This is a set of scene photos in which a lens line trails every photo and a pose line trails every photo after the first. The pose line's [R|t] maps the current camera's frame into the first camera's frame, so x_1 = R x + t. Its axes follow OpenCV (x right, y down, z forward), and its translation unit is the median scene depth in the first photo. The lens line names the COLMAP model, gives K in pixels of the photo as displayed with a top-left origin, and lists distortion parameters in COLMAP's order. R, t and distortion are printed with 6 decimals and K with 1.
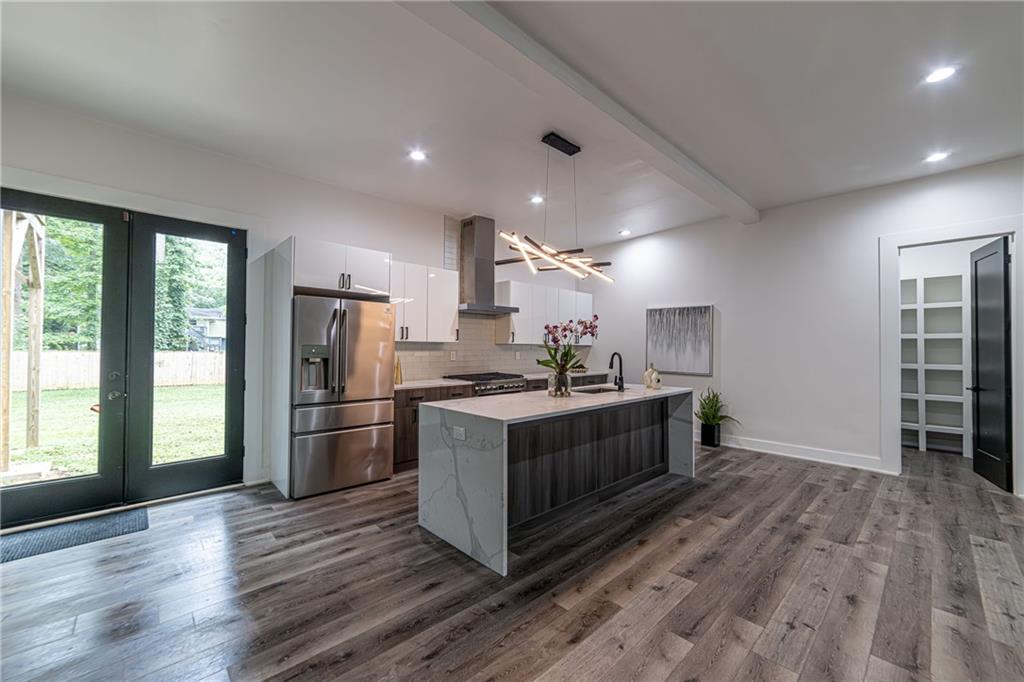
lens RADIAL K [[400.1, 0, 509.4], [0, 400.1, 343.4], [0, 0, 1]] dist [-0.002185, 0.000206]
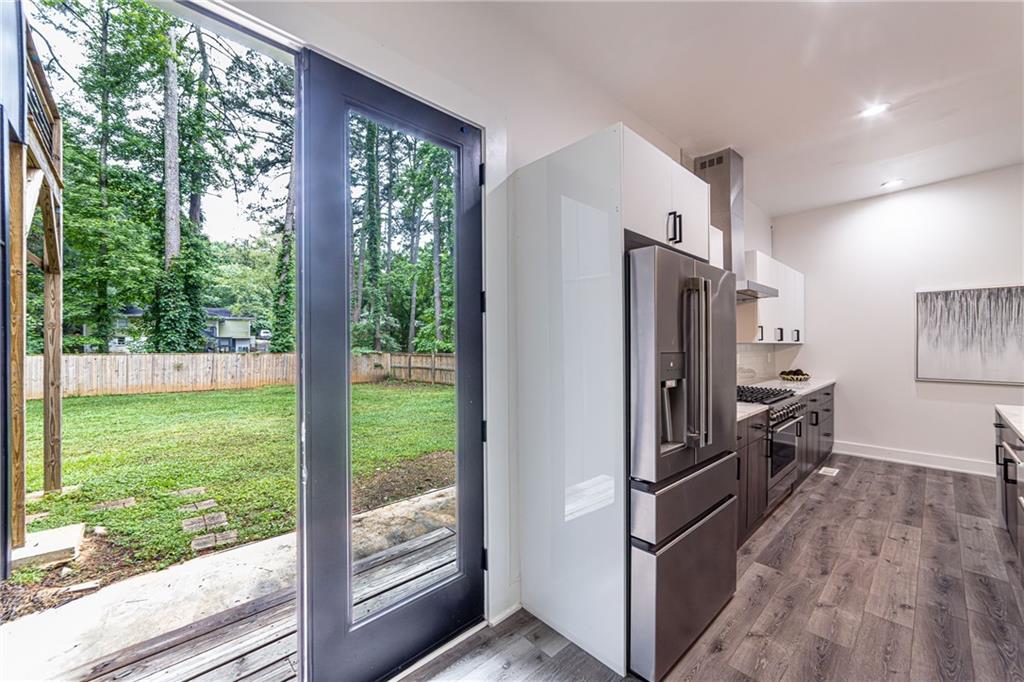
lens RADIAL K [[401.3, 0, 513.2], [0, 401.3, 344.3], [0, 0, 1]] dist [-0.006907, -0.000051]
pose [[0.999947, -0.010058, 0.002175, -0.342652], [0.010040, 0.999913, 0.008527, -0.005924], [-0.002260, -0.008505, 0.999961, 0.265411]]
